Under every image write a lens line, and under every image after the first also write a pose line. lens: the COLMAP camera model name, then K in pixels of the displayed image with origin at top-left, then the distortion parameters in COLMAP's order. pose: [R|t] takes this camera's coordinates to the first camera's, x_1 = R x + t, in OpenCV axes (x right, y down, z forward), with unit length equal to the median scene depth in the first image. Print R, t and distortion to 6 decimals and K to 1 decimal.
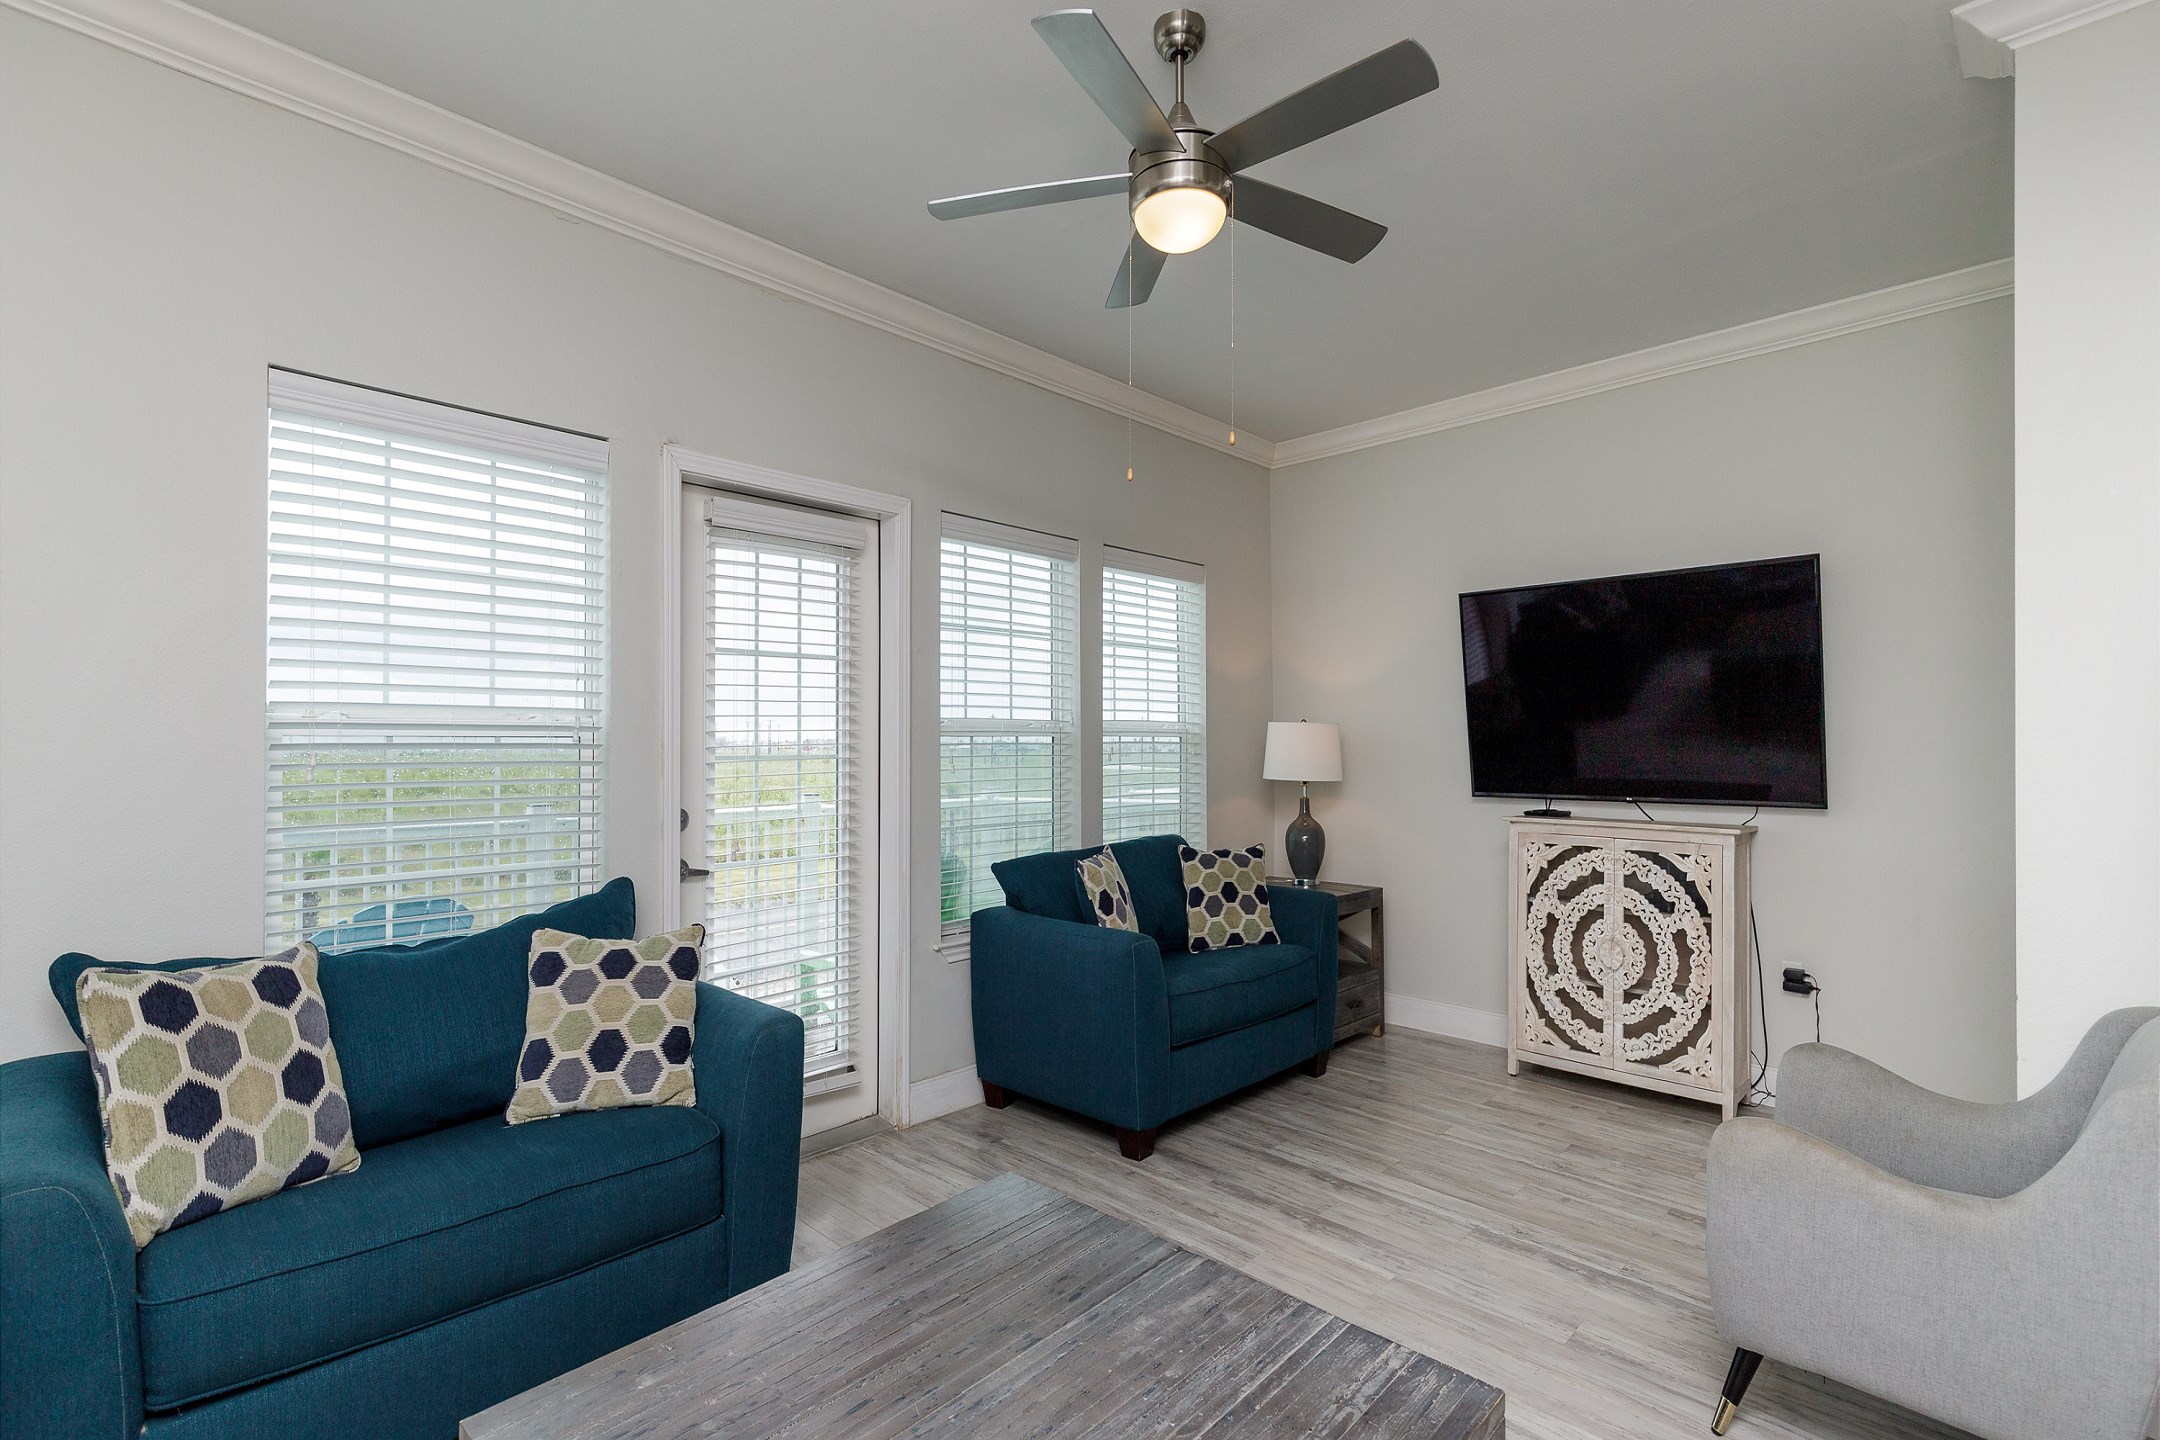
lens RADIAL K [[974.8, 0, 1082.0], [0, 974.8, 742.2], [0, 0, 1]] dist [0.000671, 0.000433]
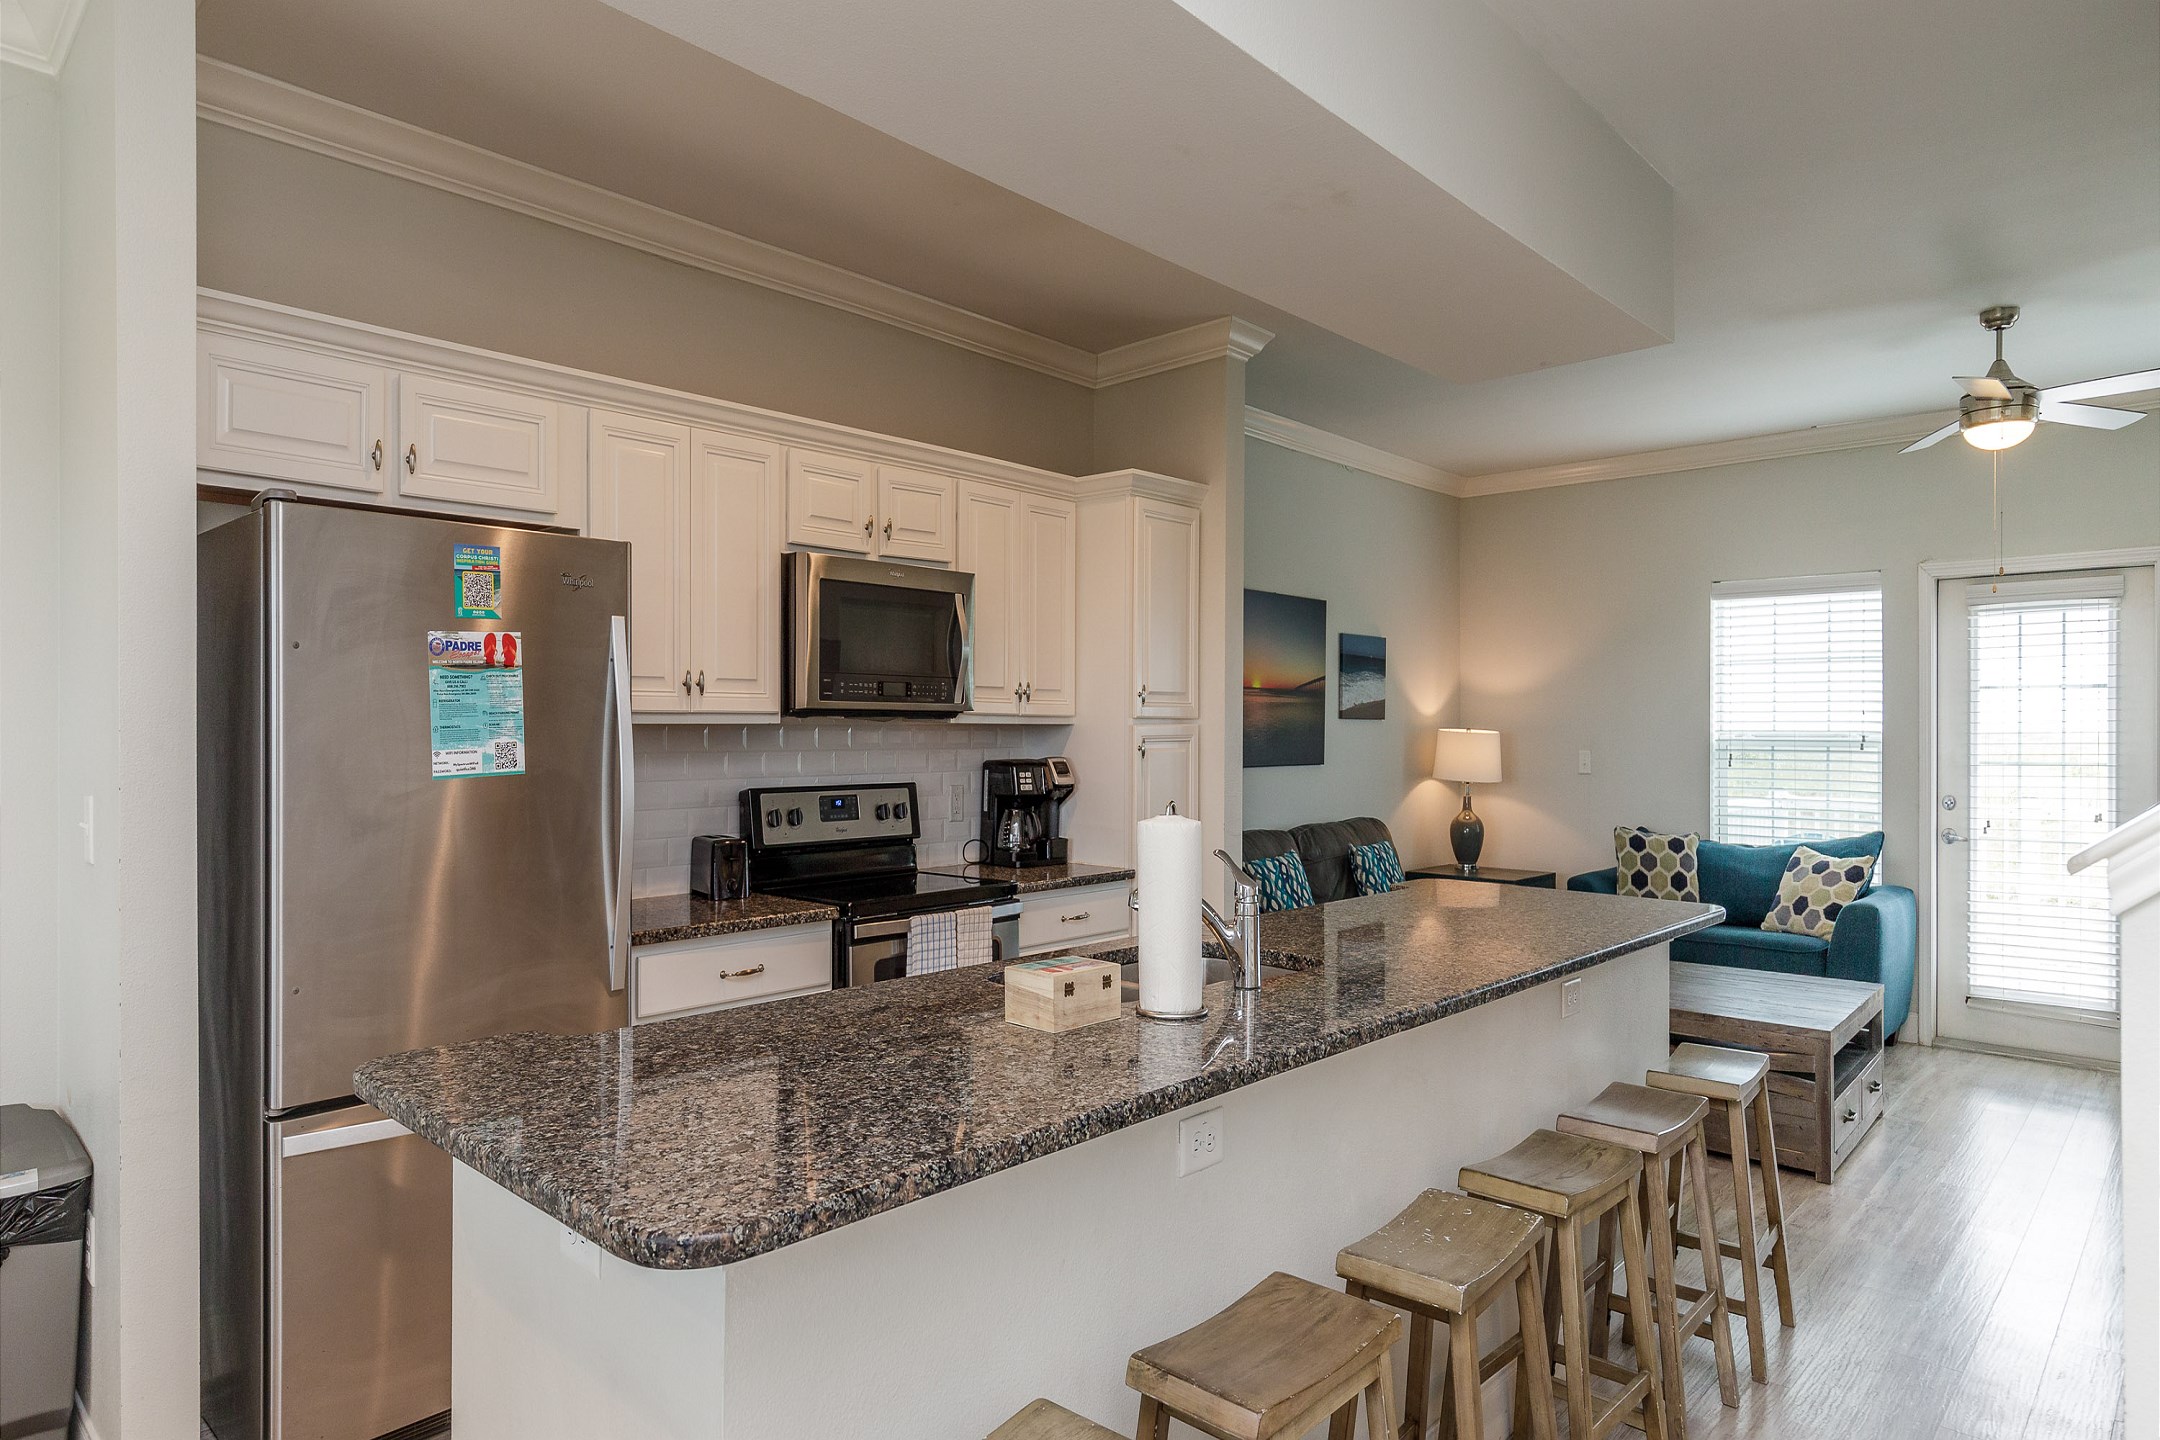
lens RADIAL K [[1240.1, 0, 1075.4], [0, 1240.1, 723.8], [0, 0, 1]] dist [0.002503, 0.000511]
pose [[0.018084, -0.001020, -0.999836, 1.211995], [0.000777, 0.999999, -0.001006, -0.034106], [0.999836, -0.000758, 0.018084, -0.320772]]
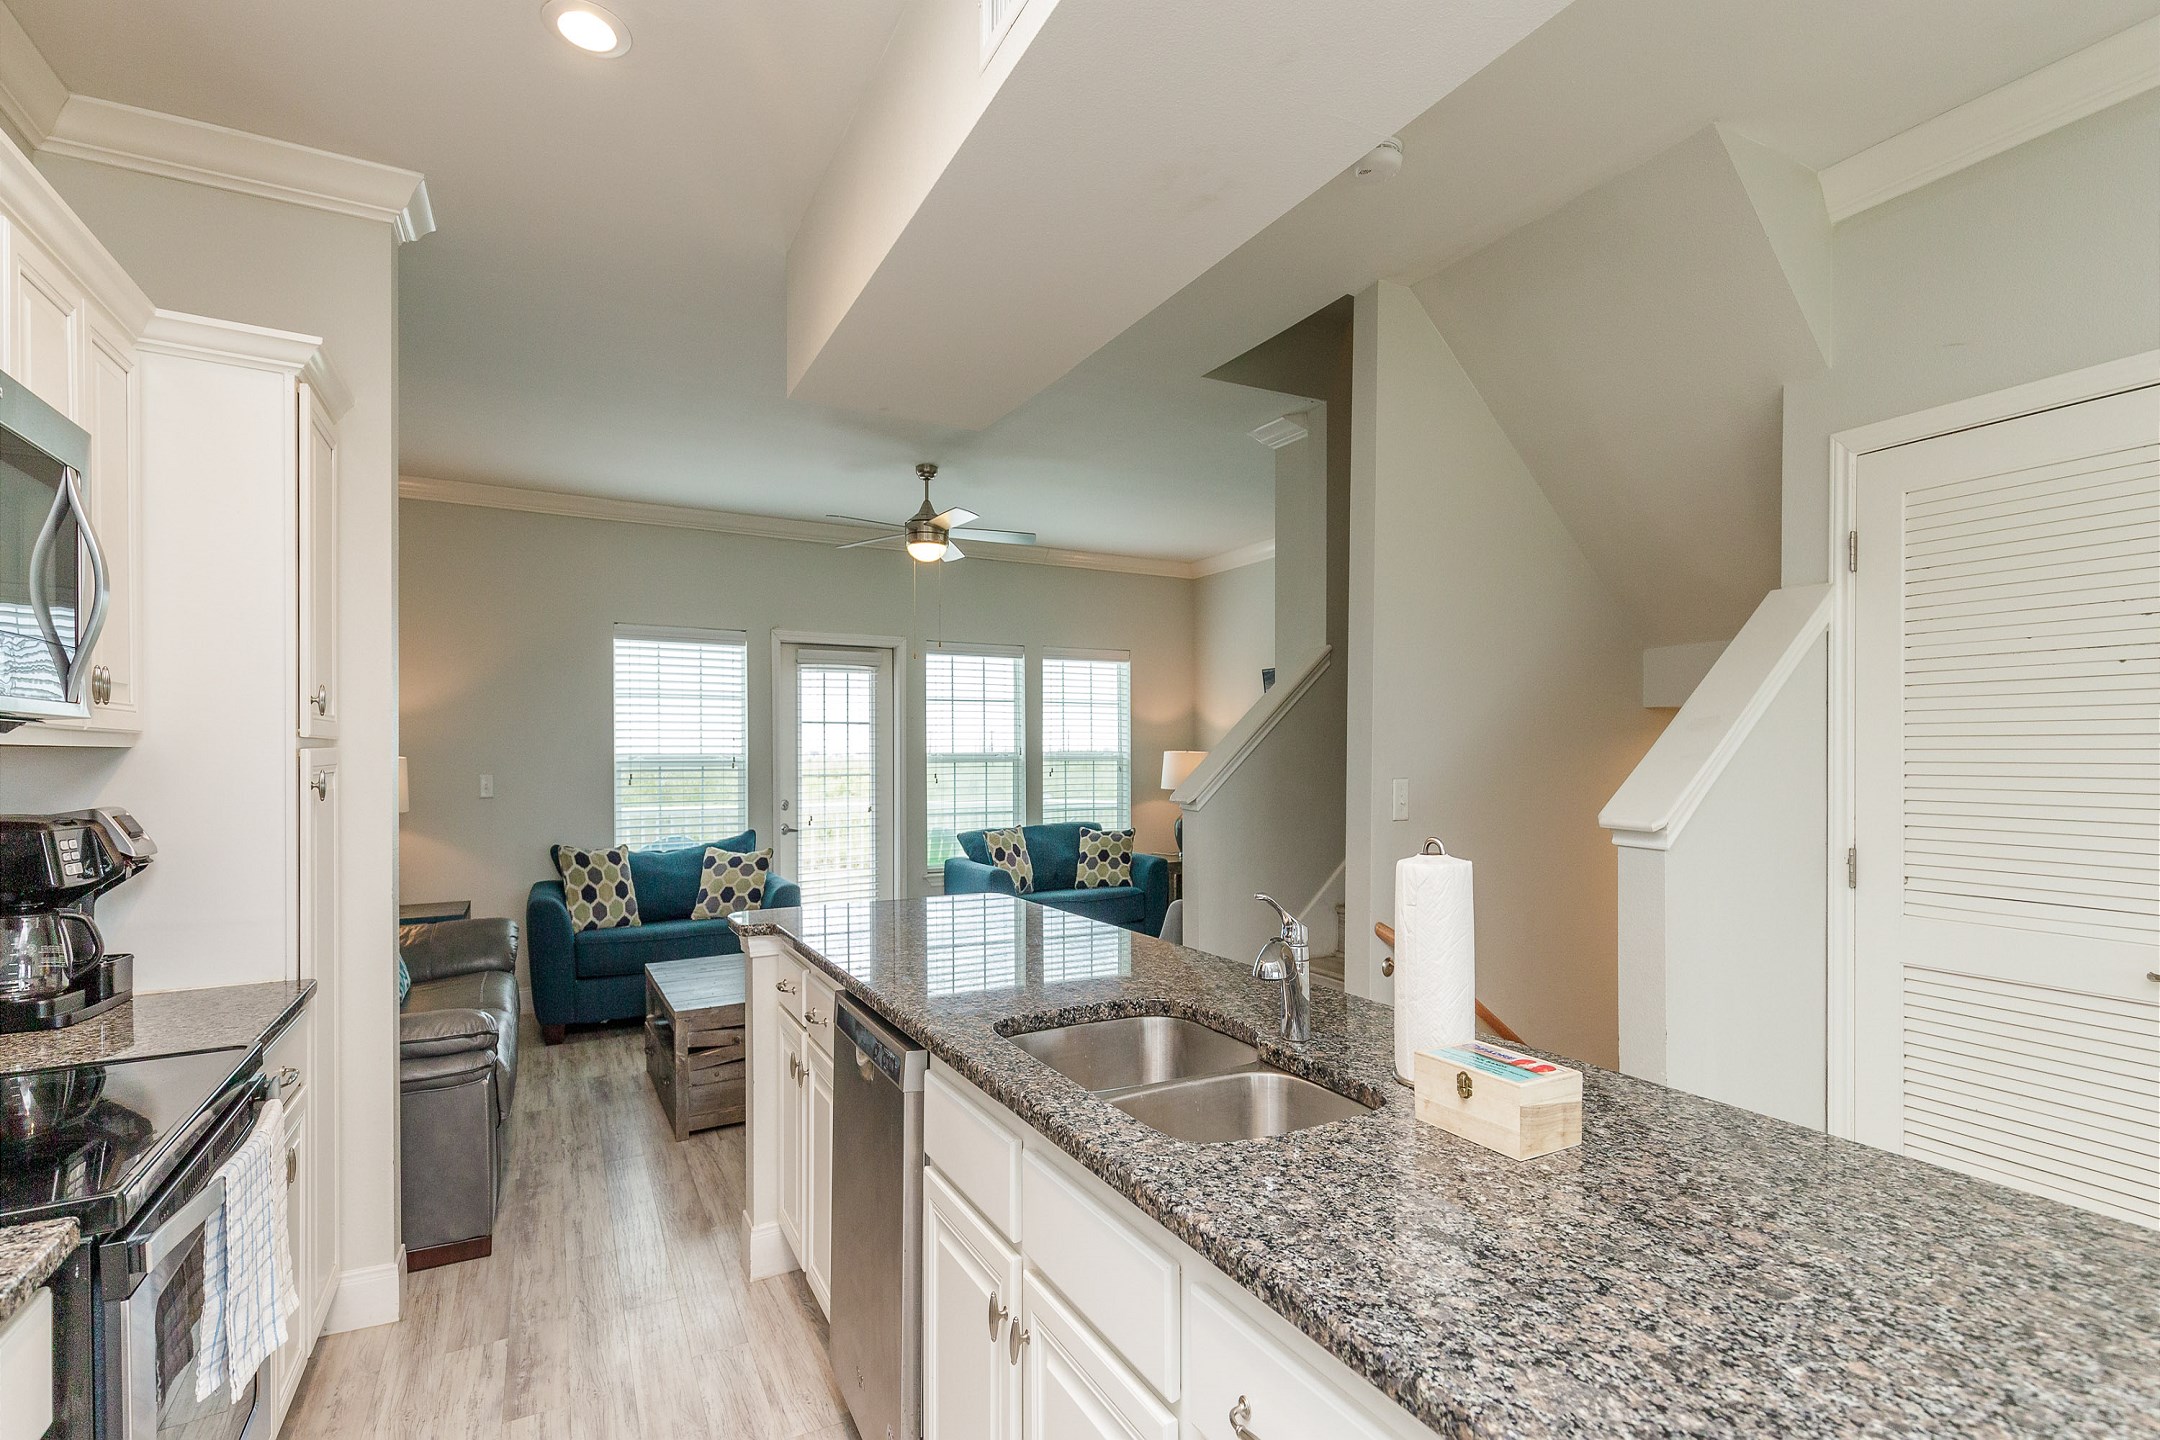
lens RADIAL K [[966.6, 0, 1084.6], [0, 966.6, 751.9], [0, 0, 1]] dist [0.000956, 0.000108]
pose [[0.958002, -0.000857, -0.286761, 0.649055], [0.001874, 0.999993, 0.003269, -0.032475], [0.286756, -0.003669, 0.957997, -0.653253]]
